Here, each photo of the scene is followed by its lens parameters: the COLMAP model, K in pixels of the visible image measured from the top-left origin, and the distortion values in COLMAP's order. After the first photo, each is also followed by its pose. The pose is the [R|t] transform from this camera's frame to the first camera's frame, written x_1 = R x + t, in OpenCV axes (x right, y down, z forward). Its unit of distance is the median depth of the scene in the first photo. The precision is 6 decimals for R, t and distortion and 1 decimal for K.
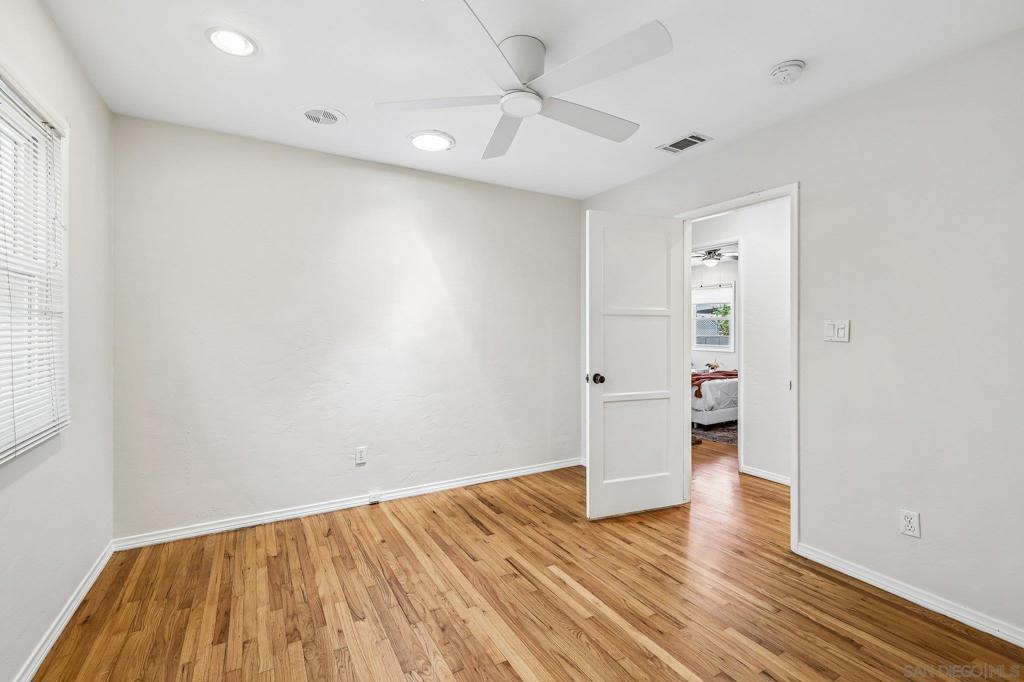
lens RADIAL K [[446.1, 0, 516.9], [0, 446.1, 341.4], [0, 0, 1]] dist [0.015015, 0.000800]
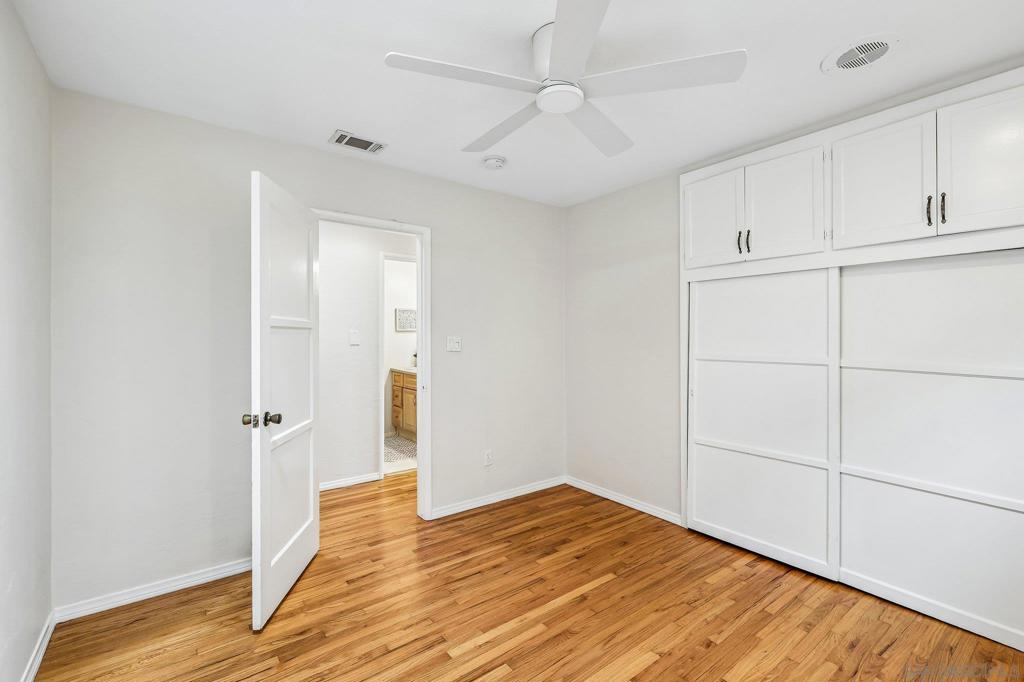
lens RADIAL K [[446.1, 0, 516.7], [0, 446.1, 334.3], [0, 0, 1]] dist [0.015015, 0.000800]
pose [[-0.122306, 0.007282, 0.992466, -0.757118], [0.020193, 0.999784, -0.004848, -0.045677], [-0.992287, 0.019448, -0.122427, 1.036292]]
